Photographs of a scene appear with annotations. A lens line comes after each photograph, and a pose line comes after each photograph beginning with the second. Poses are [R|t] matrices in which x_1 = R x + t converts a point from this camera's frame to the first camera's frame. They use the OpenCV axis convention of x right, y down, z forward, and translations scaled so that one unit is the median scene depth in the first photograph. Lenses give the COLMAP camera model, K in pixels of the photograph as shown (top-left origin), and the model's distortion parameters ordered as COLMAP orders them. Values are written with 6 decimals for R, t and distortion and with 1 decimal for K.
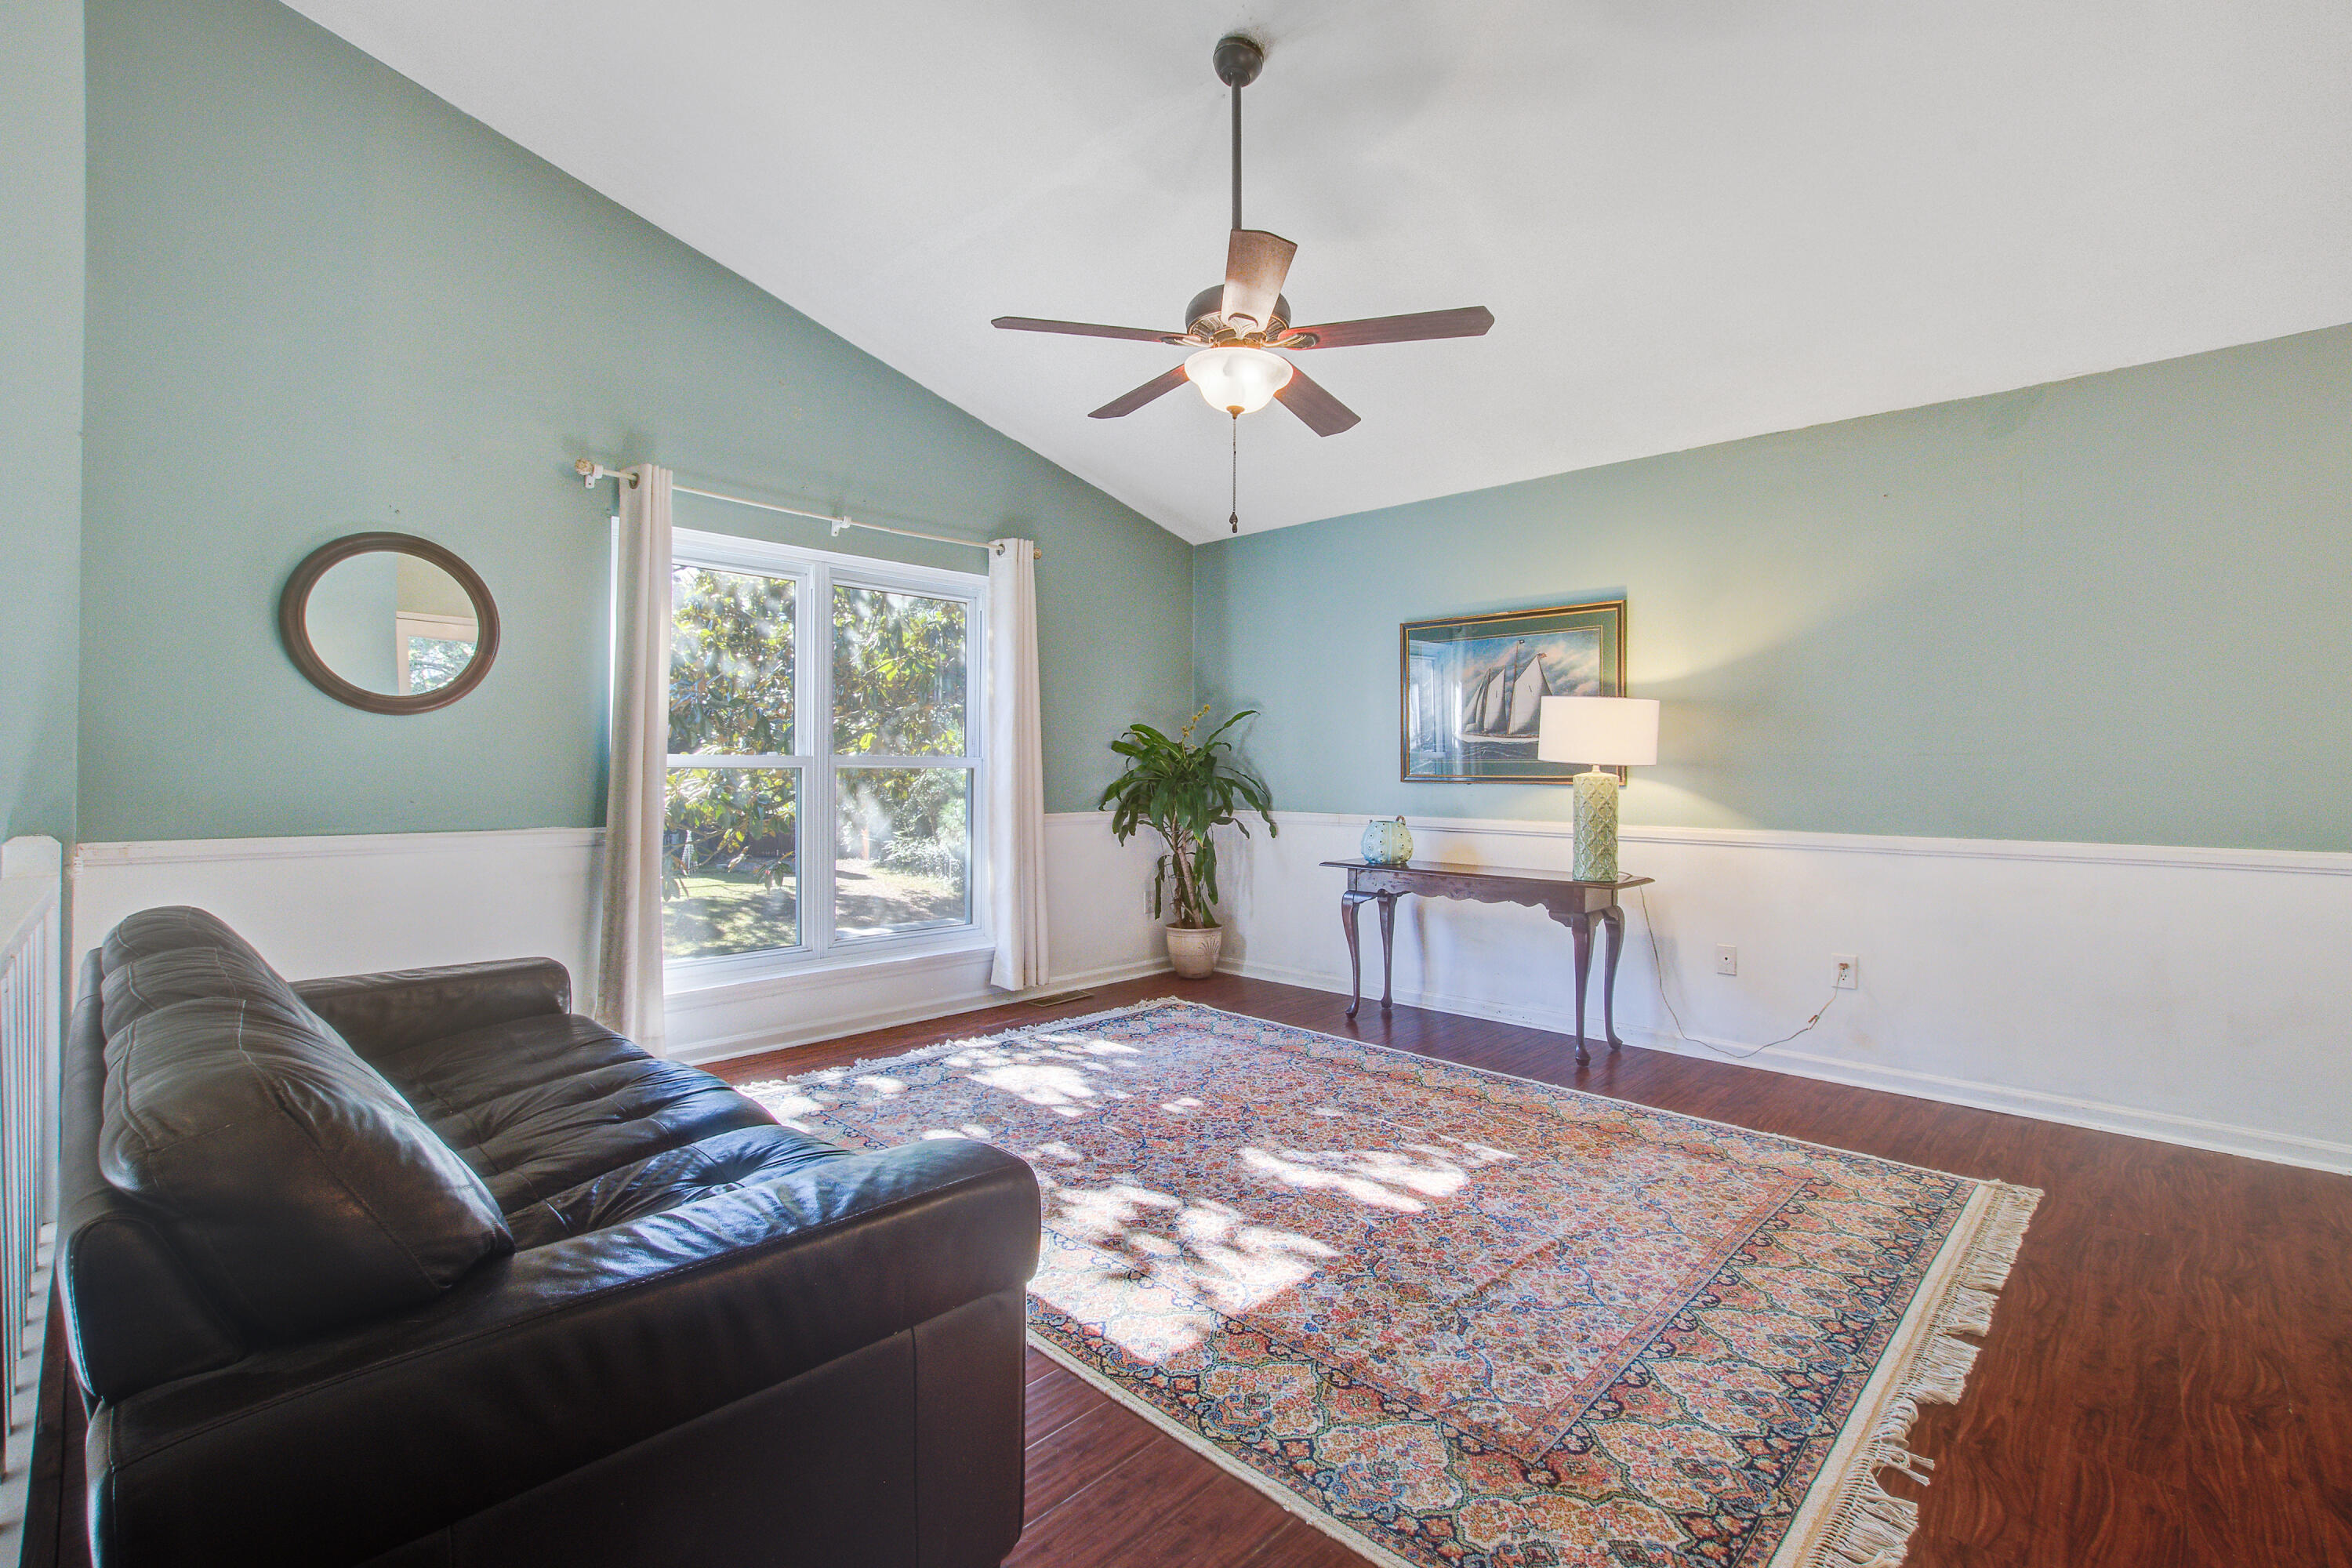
lens RADIAL K [[1045.2, 0, 1183.1], [0, 1045.2, 777.7], [0, 0, 1]] dist [-0.026811, 0.005167]
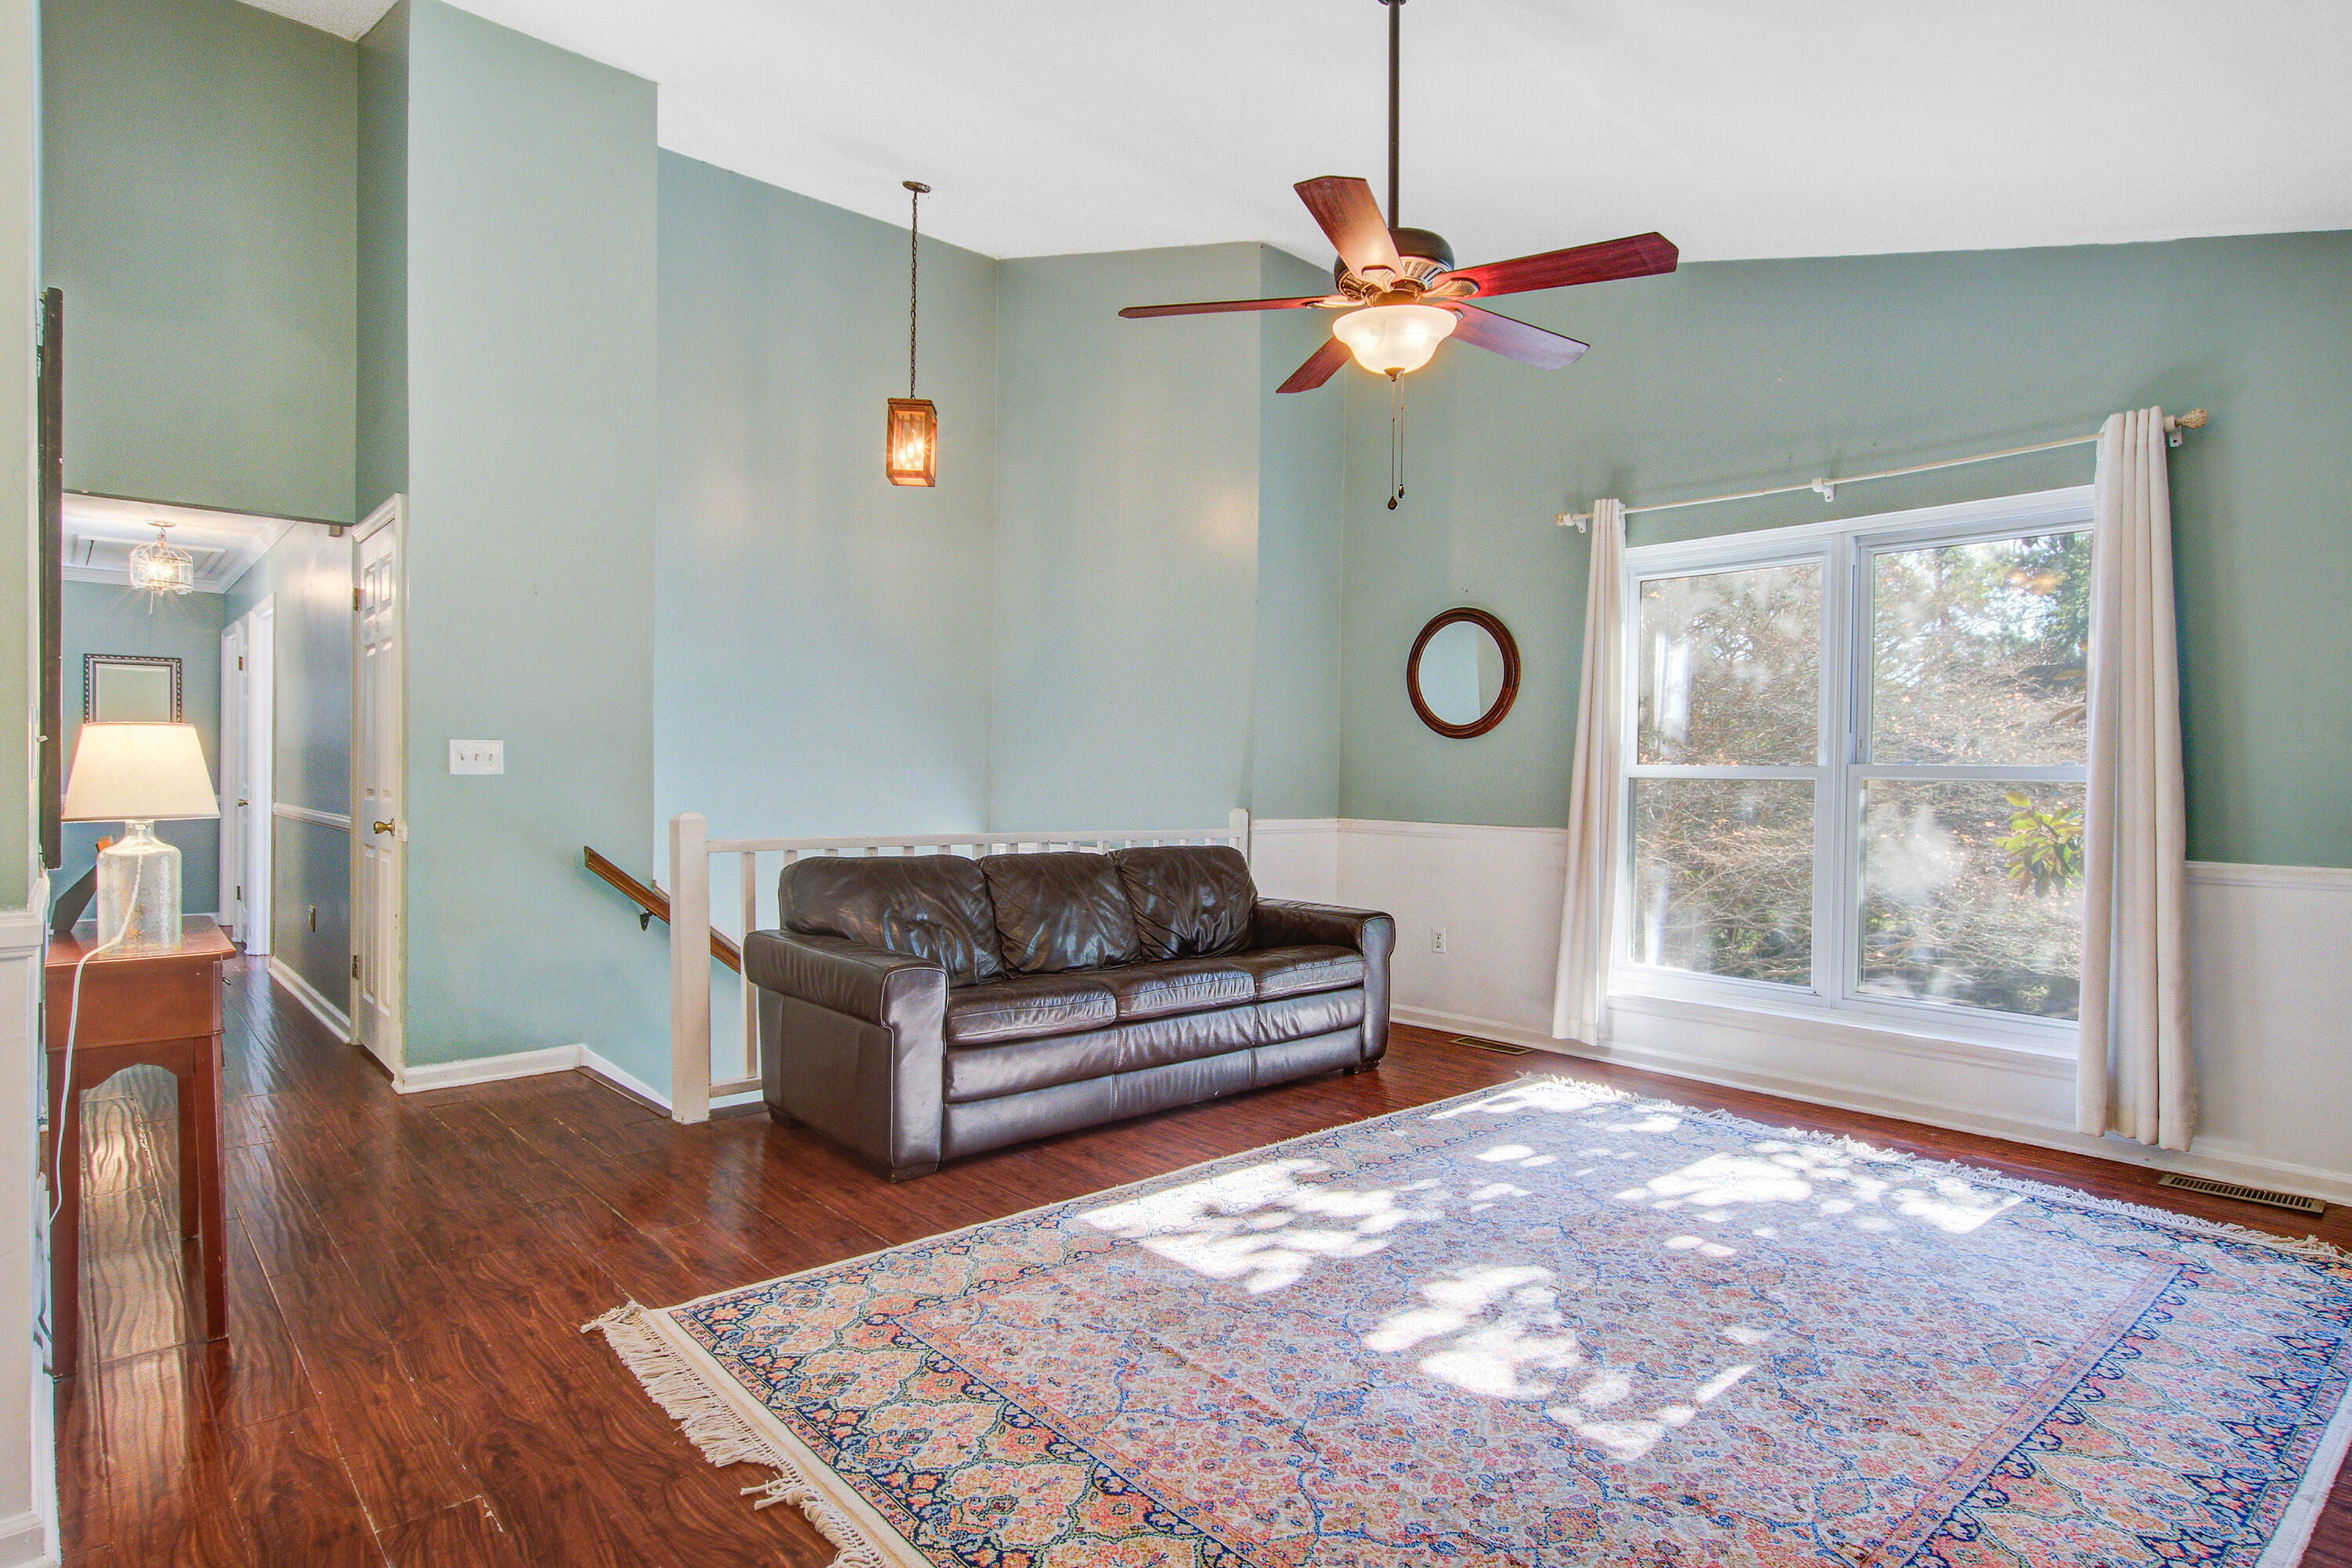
lens RADIAL K [[1216.5, 0, 1140.5], [0, 1216.5, 768.0], [0, 0, 1]] dist [-0.005423, 0.004942]
pose [[-0.082960, -0.007360, -0.996526, 1.053279], [-0.020329, 0.999777, -0.005691, -0.001987], [0.996346, 0.019786, -0.083091, 0.828583]]
